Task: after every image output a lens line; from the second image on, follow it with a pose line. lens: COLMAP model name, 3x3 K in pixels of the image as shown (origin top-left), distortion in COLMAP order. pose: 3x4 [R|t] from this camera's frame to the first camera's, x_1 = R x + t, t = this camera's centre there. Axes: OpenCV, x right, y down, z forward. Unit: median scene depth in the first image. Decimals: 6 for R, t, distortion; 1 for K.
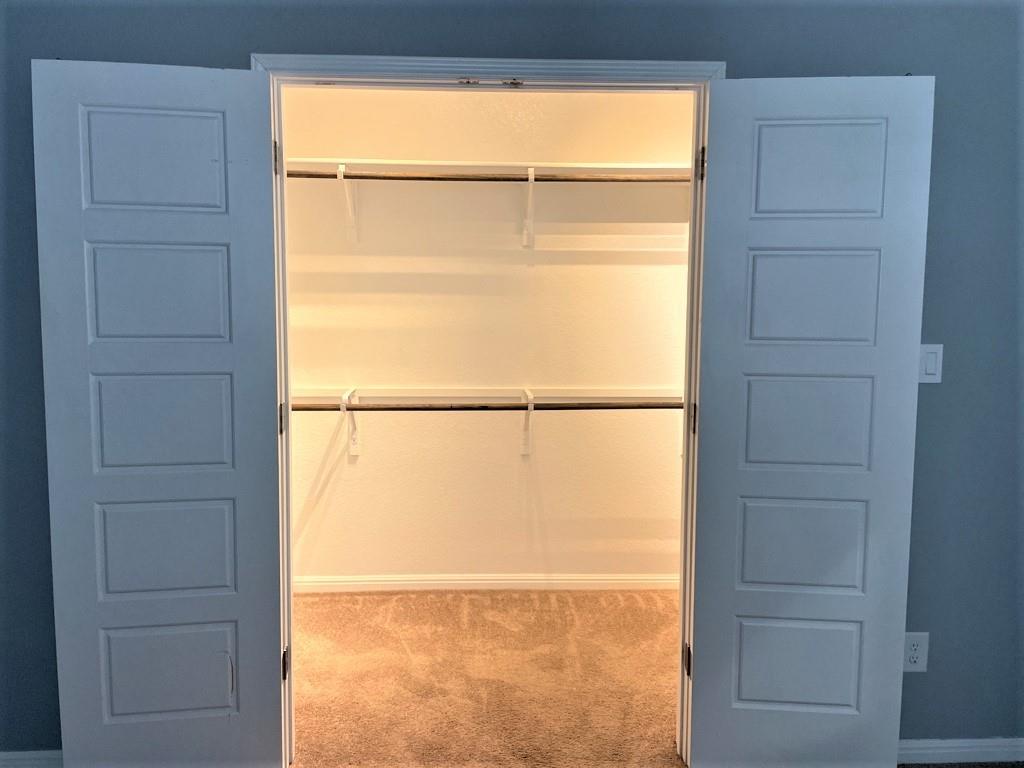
lens RADIAL K [[771.0, 0, 514.1], [0, 771.0, 366.6], [0, 0, 1]] dist [0.147087, -0.272674]
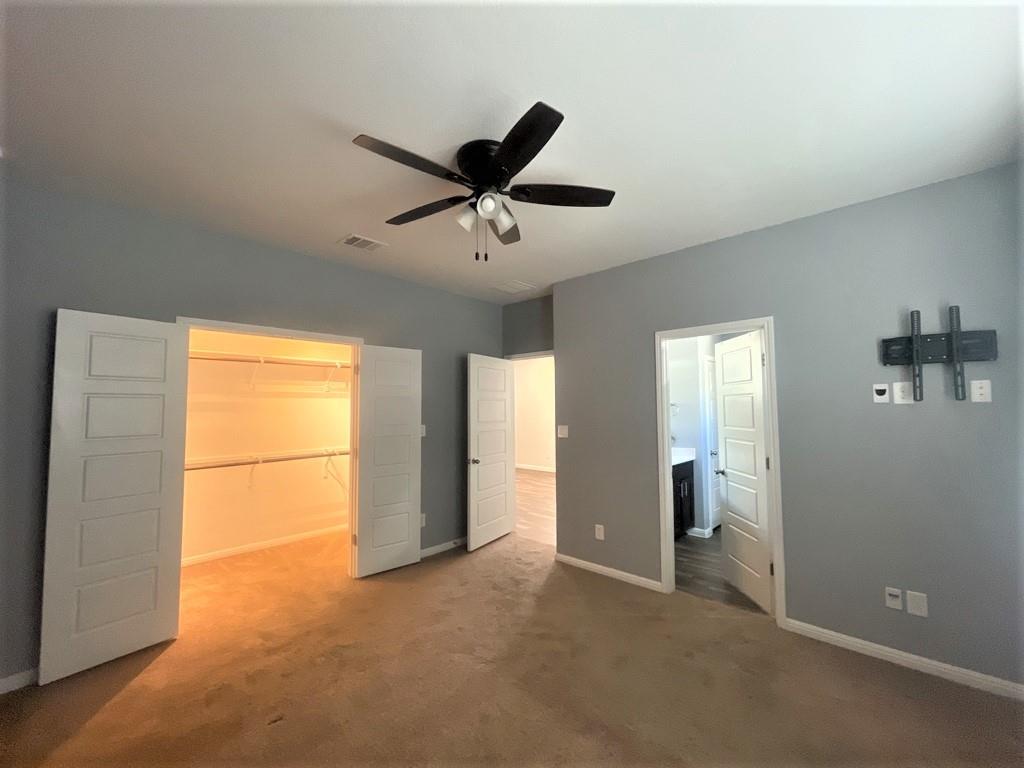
lens RADIAL K [[415.5, 0, 511.2], [0, 415.5, 381.0], [0, 0, 1]] dist [-0.001047, -0.000133]
pose [[0.706115, 0.029517, 0.707482, -0.302239], [0.075816, 0.990236, -0.116984, 0.014913], [-0.704027, 0.136243, 0.696982, -0.348843]]
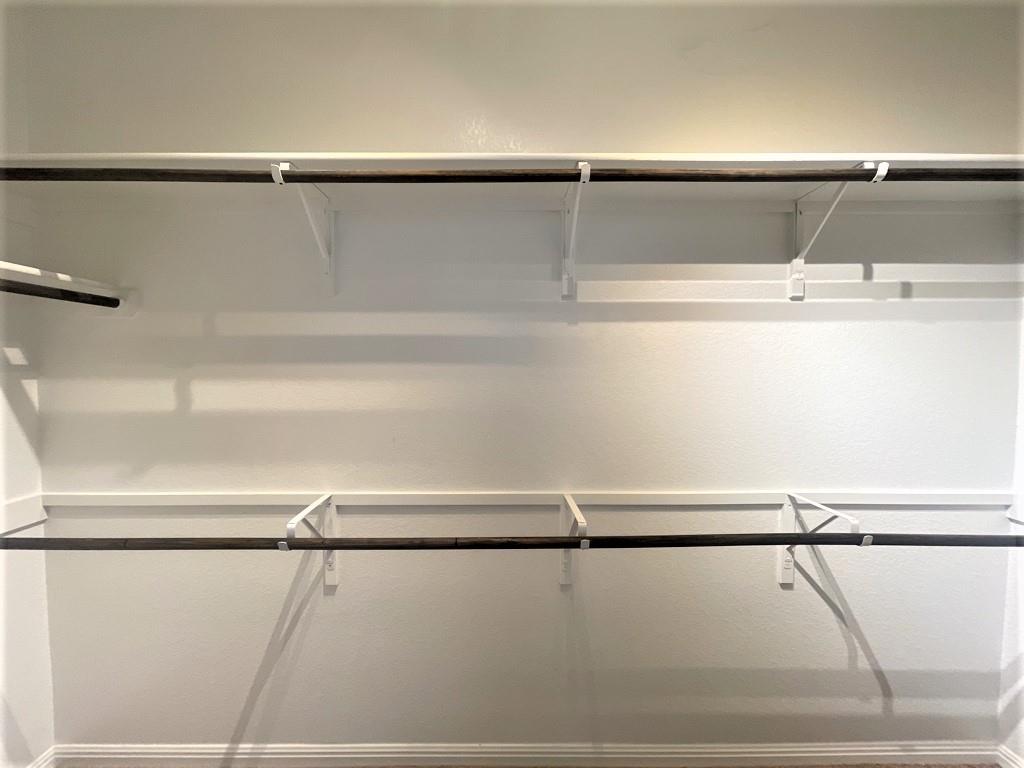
lens RADIAL K [[415.5, 0, 511.2], [0, 415.5, 381.0], [0, 0, 1]] dist [-0.001047, -0.000133]
pose [[0.999768, -0.006221, -0.020629, -0.028135], [0.005240, 0.998867, -0.047289, -0.059960], [0.020899, 0.047170, 0.998668, 0.625171]]
